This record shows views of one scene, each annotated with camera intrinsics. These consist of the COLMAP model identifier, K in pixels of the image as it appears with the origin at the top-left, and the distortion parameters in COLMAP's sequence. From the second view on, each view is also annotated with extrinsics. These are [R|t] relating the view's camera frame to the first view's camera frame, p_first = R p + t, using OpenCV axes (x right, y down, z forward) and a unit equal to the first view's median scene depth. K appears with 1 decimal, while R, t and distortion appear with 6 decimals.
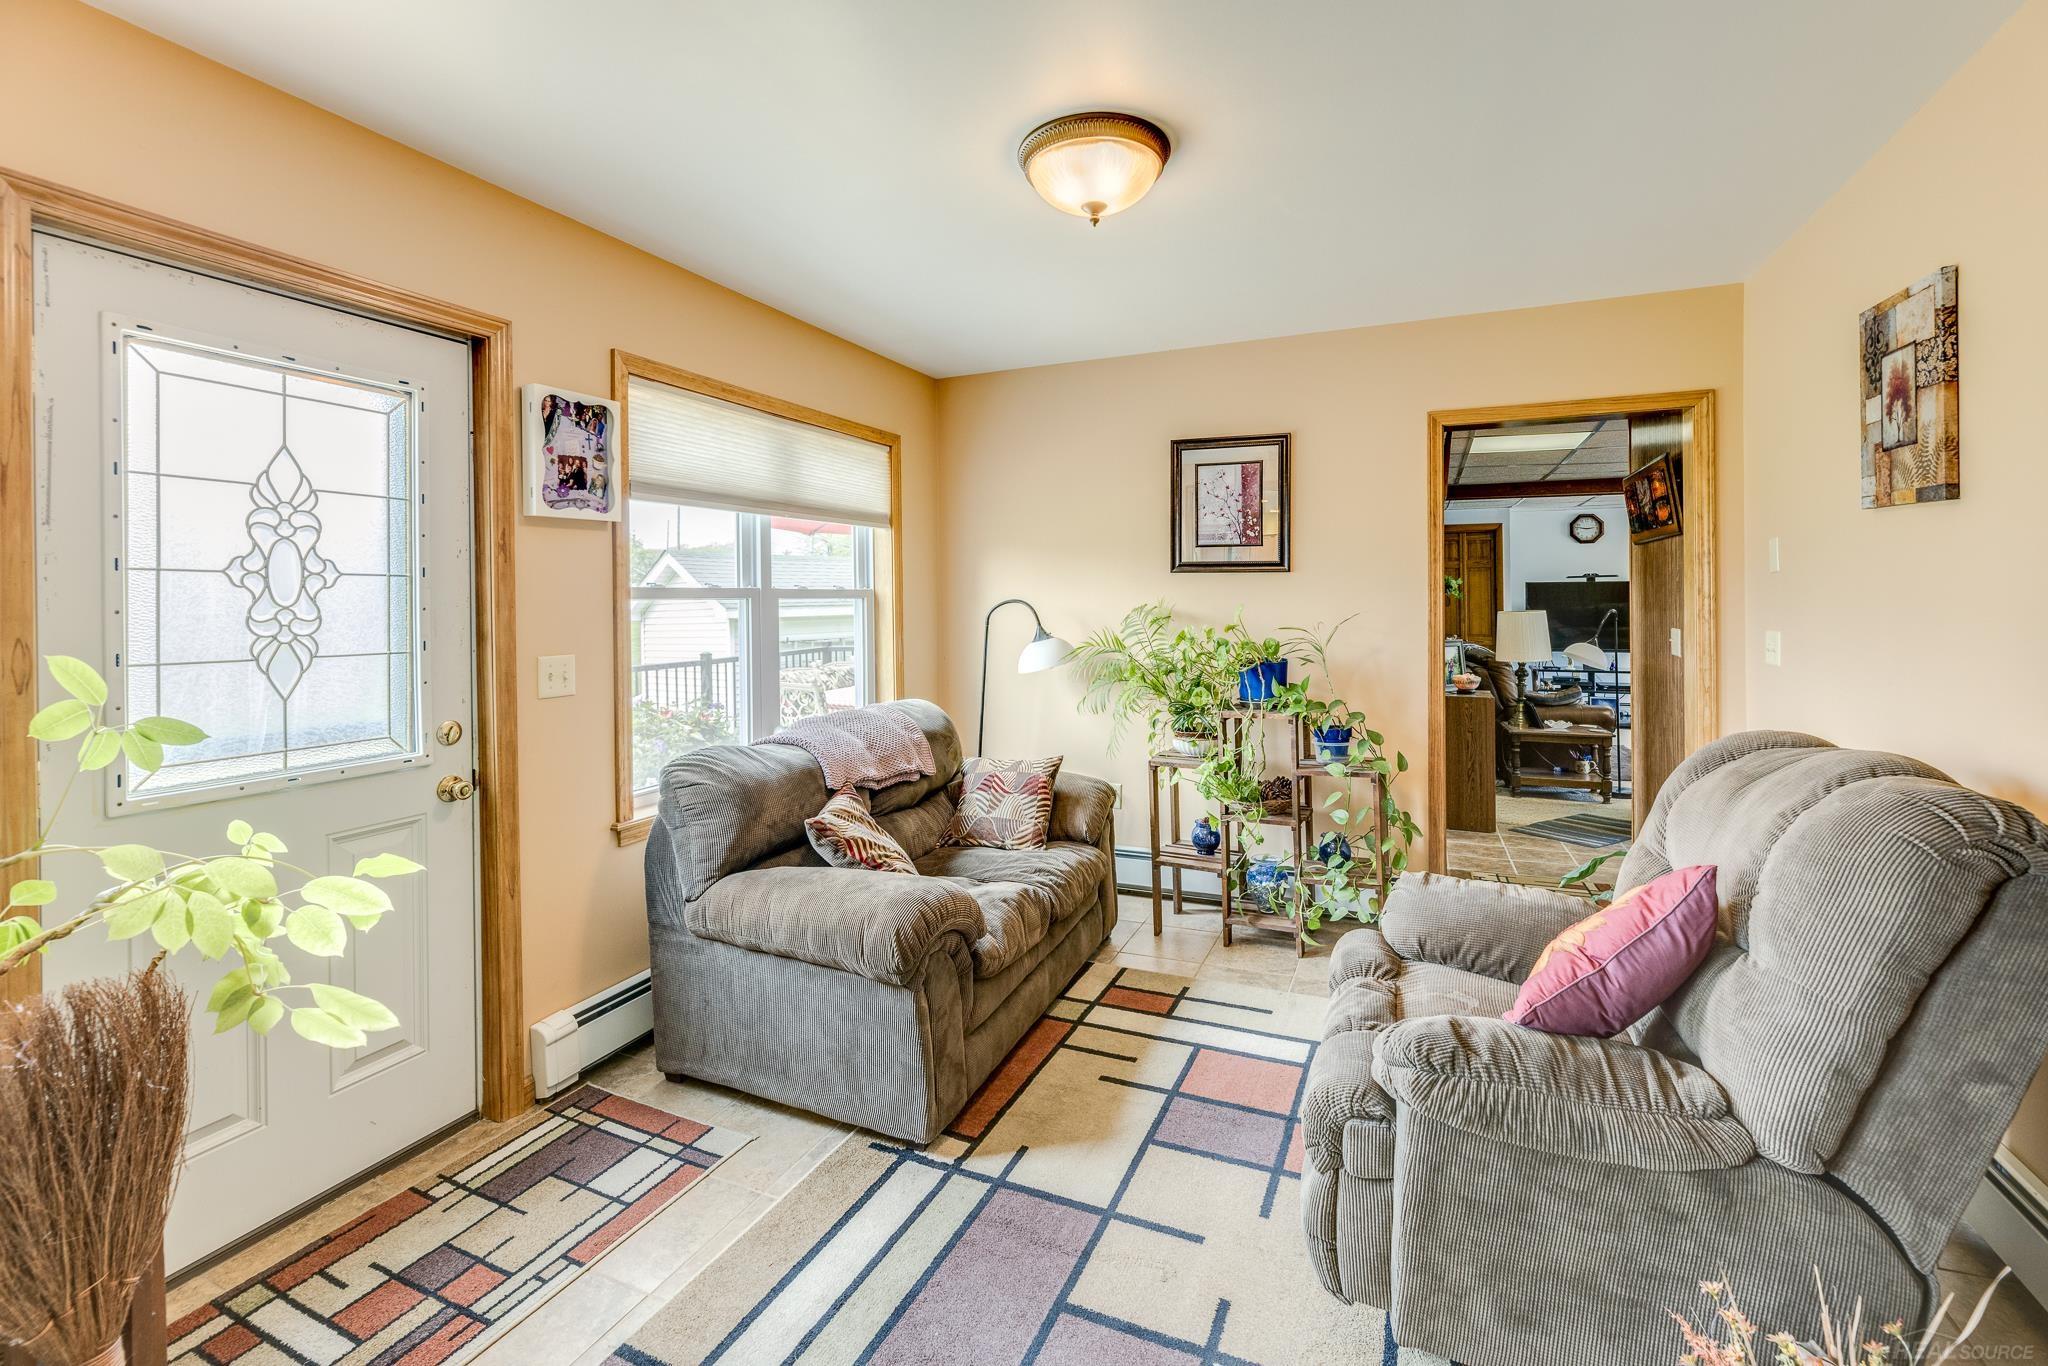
lens RADIAL K [[858.8, 0, 1074.4], [0, 858.8, 595.1], [0, 0, 1]] dist [0.000648, -0.000002]
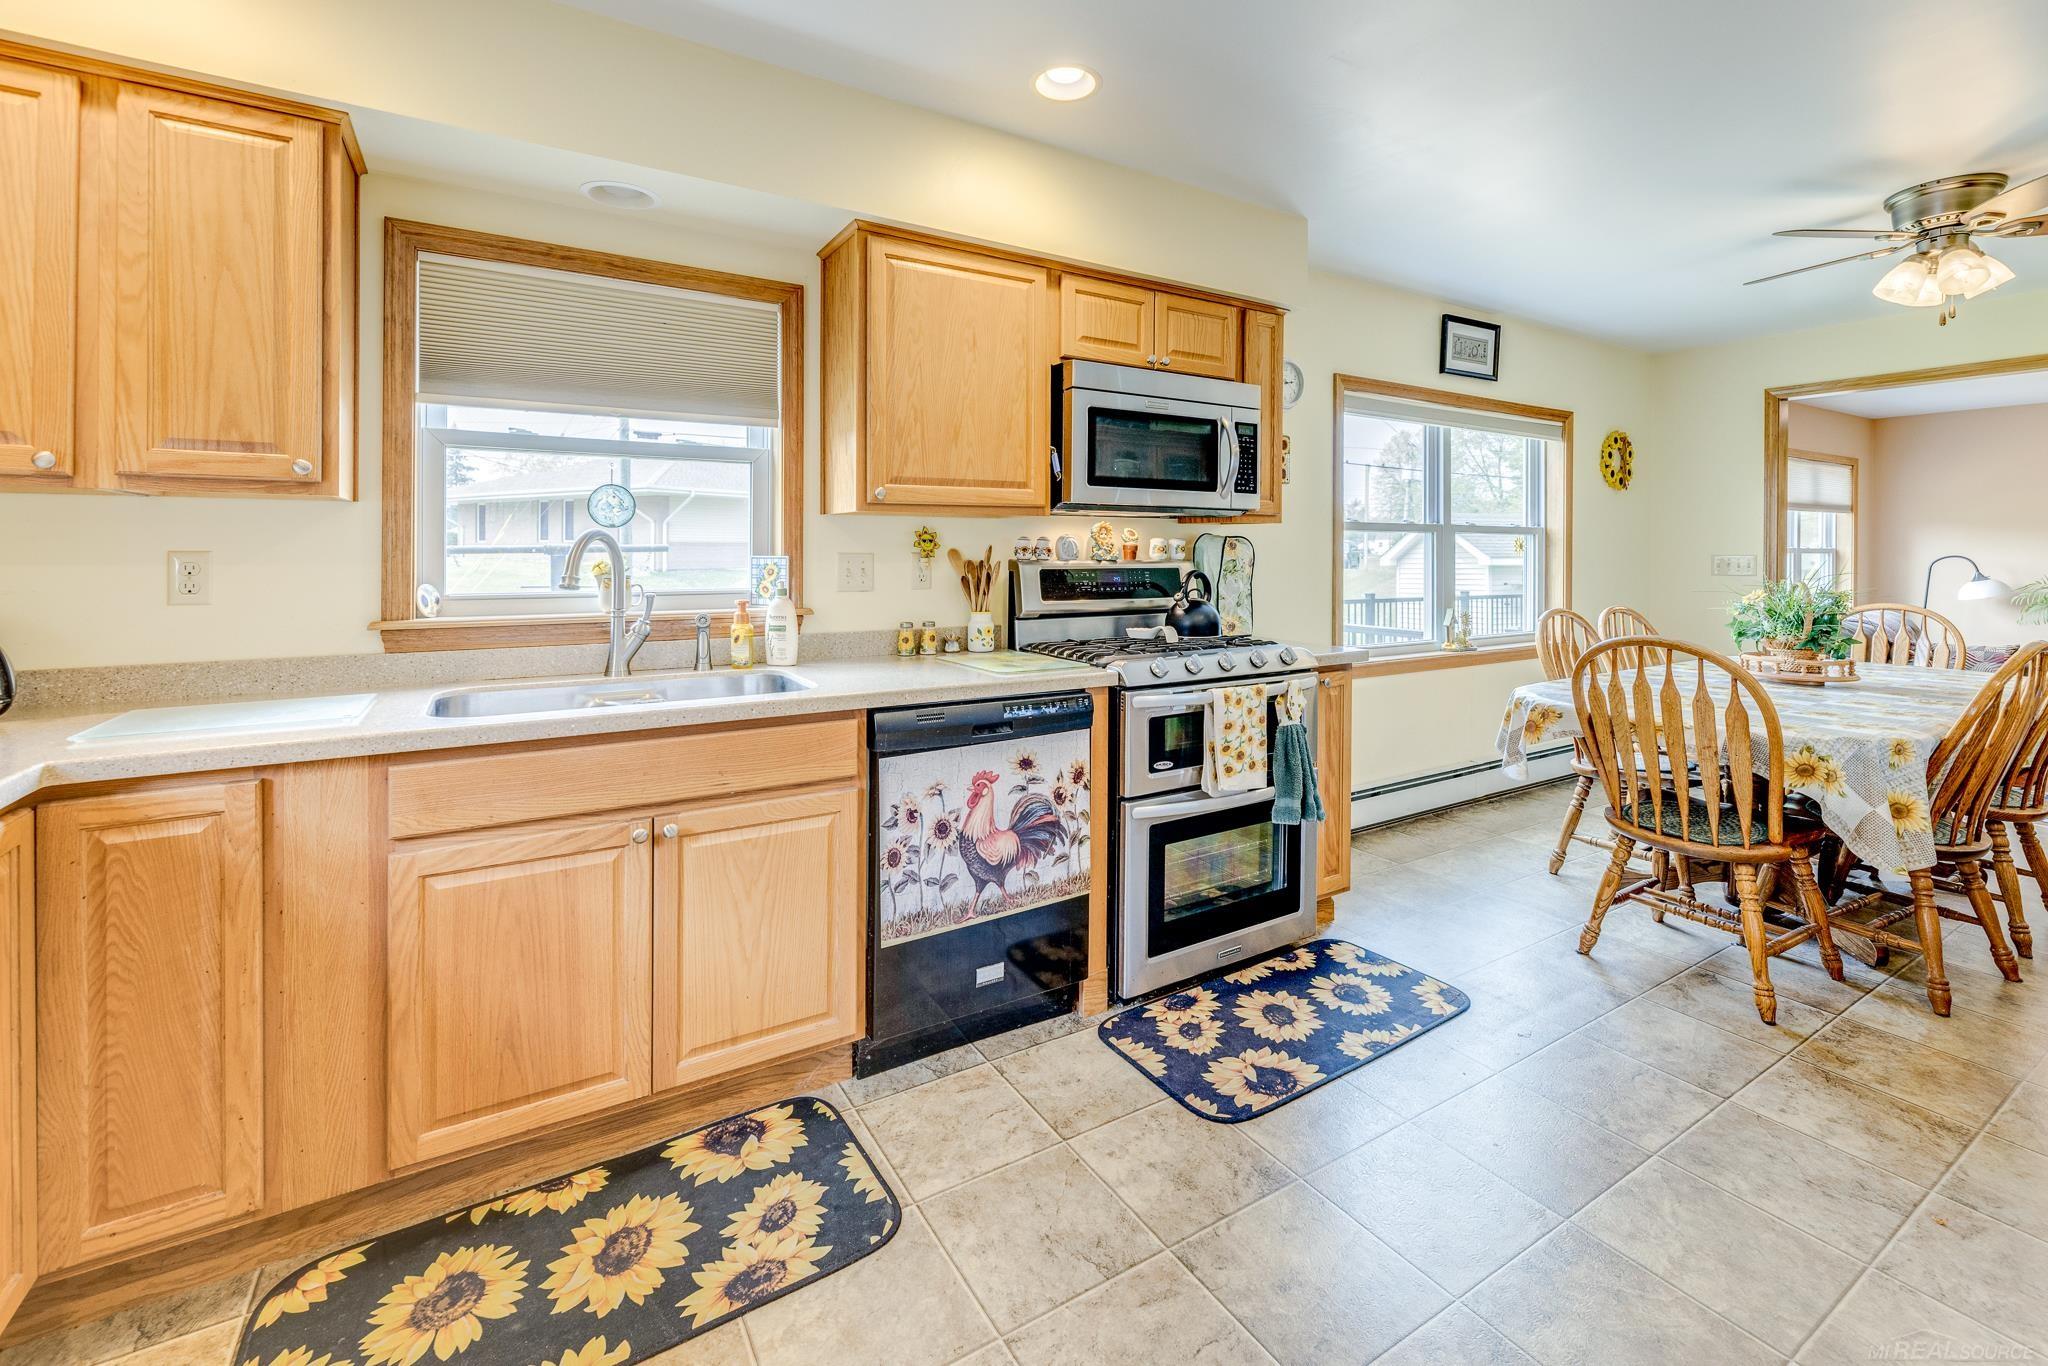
lens RADIAL K [[858.8, 0, 1042.5], [0, 858.8, 553.6], [0, 0, 1]] dist [0.000648, -0.000002]
pose [[0.820805, 0.013796, -0.571042, -0.604602], [-0.008499, 0.999893, 0.011941, -0.004300], [0.571145, -0.004948, 0.820834, -1.459239]]
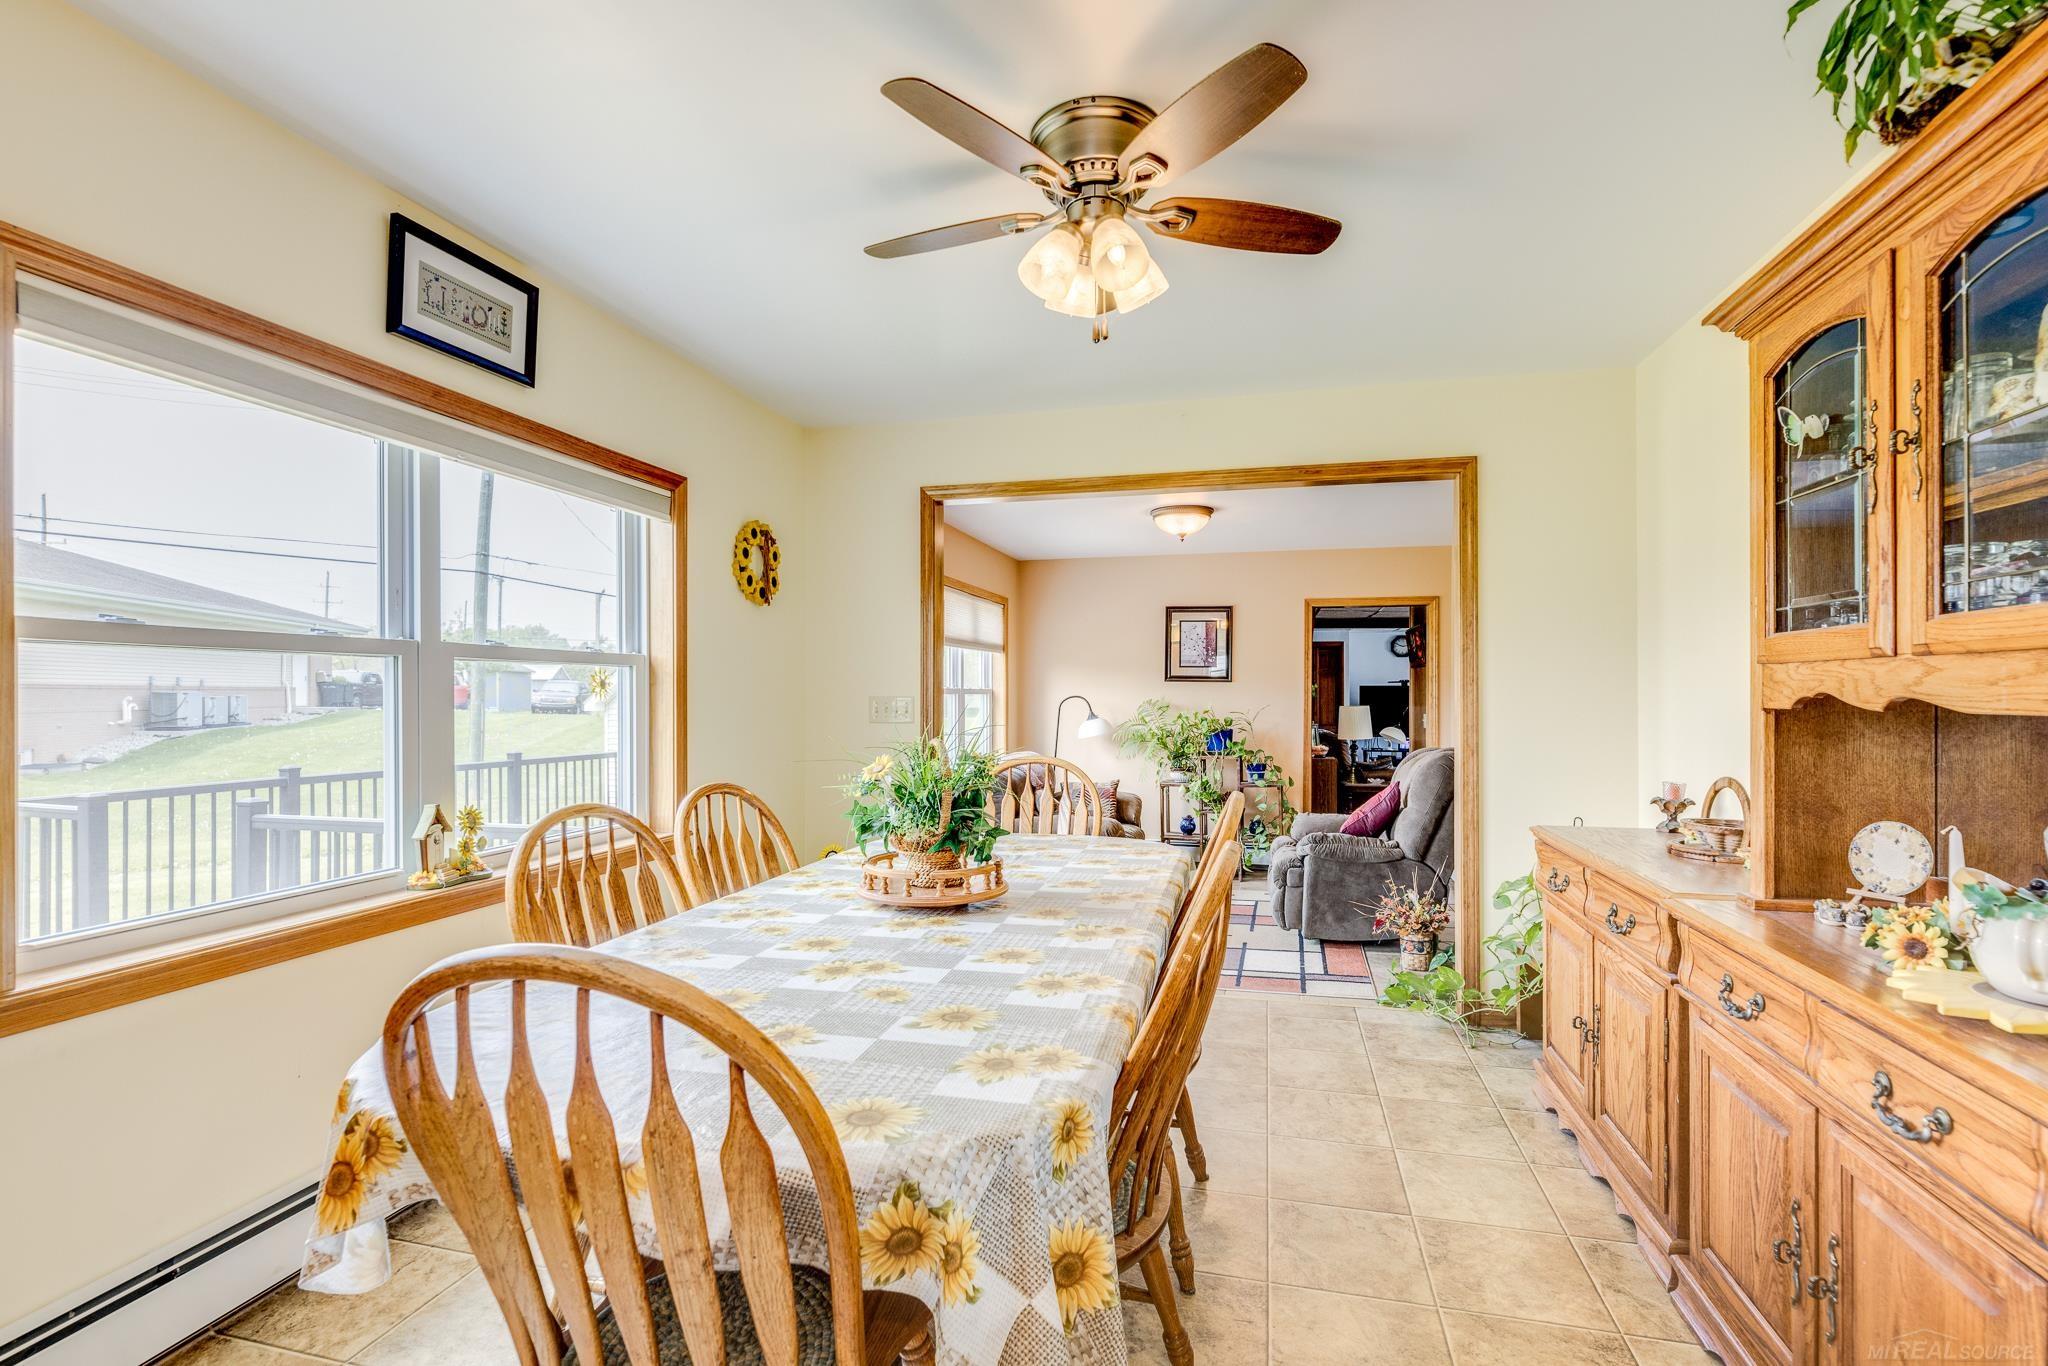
lens RADIAL K [[1063.4, 0, 1022.1], [0, 1063.4, 684.6], [0, 0, 1]] dist [-0.000835, -0.000234]
pose [[0.986633, 0.009067, 0.162708, -0.556896], [-0.008154, 0.999947, -0.006277, -0.003360], [-0.162756, 0.004867, 0.986654, -1.159102]]
